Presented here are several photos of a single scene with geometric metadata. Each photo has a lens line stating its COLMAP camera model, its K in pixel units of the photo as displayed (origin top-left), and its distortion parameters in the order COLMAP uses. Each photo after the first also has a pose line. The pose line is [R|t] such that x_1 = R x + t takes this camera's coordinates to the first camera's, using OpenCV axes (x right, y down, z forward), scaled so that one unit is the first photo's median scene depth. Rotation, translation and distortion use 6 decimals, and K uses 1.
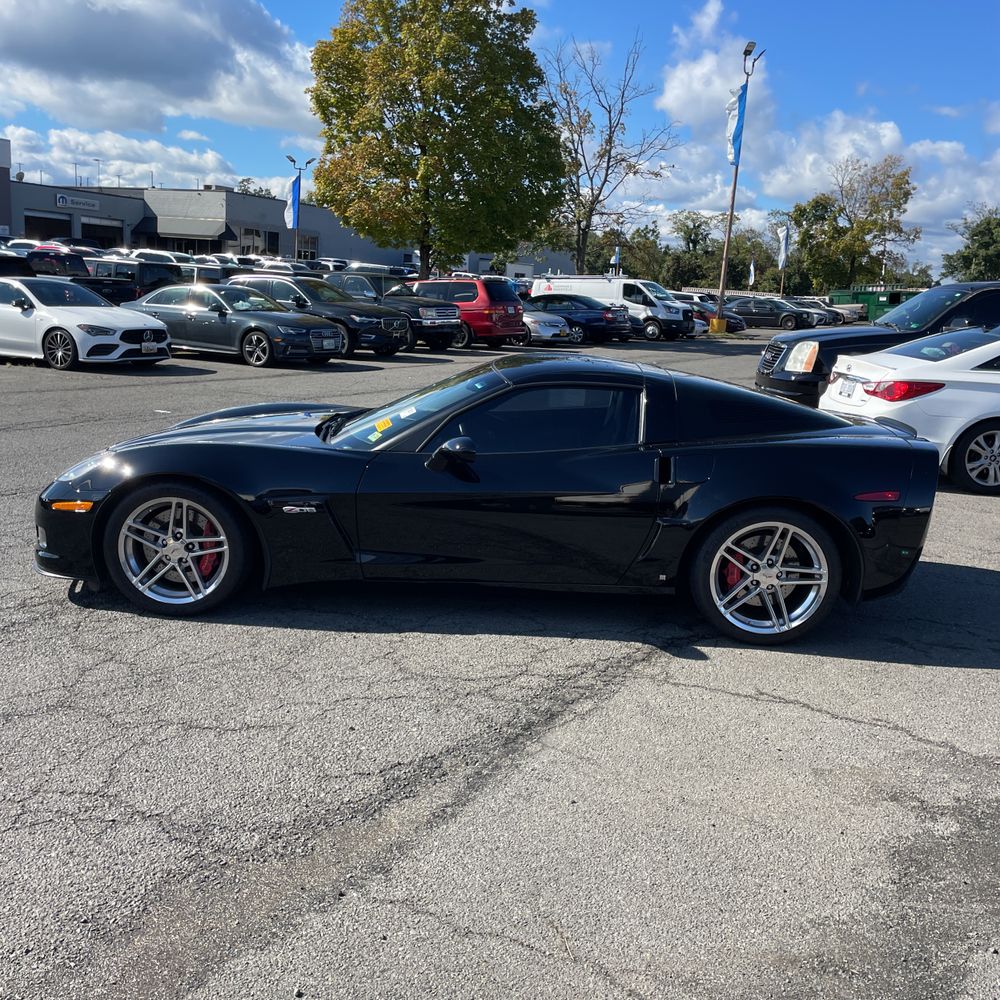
lens RADIAL K [[1023.1, 0, 500.0], [0, 1023.1, 500.0], [0, 0, 1]] dist [0.123822, -0.202740]
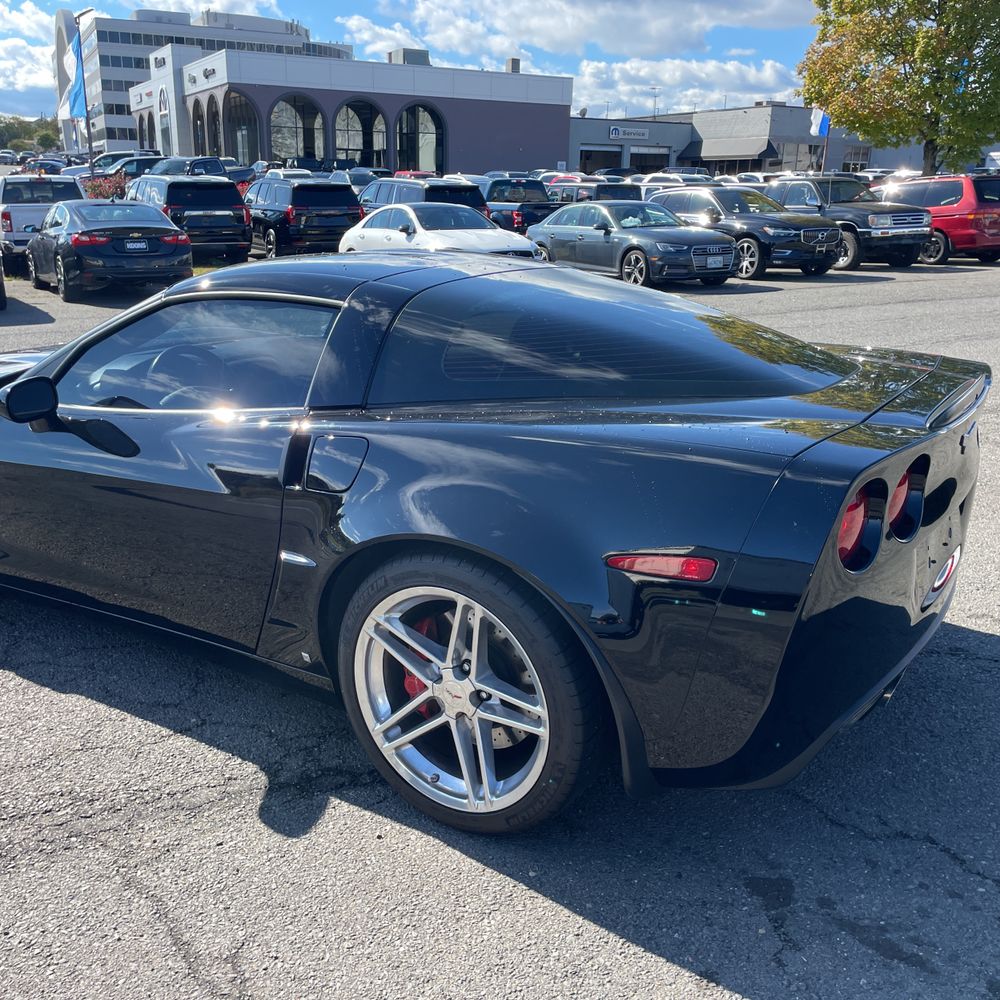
lens RADIAL K [[1013.1, 0, 485.9], [0, 1013.1, 497.5], [0, 0, 1]] dist [0.089412, -0.128364]
pose [[0.846986, 0.102466, -0.521646, 0.122253], [-0.066589, 0.993969, 0.087125, -0.014714], [0.527428, -0.039058, 0.848702, 0.142901]]
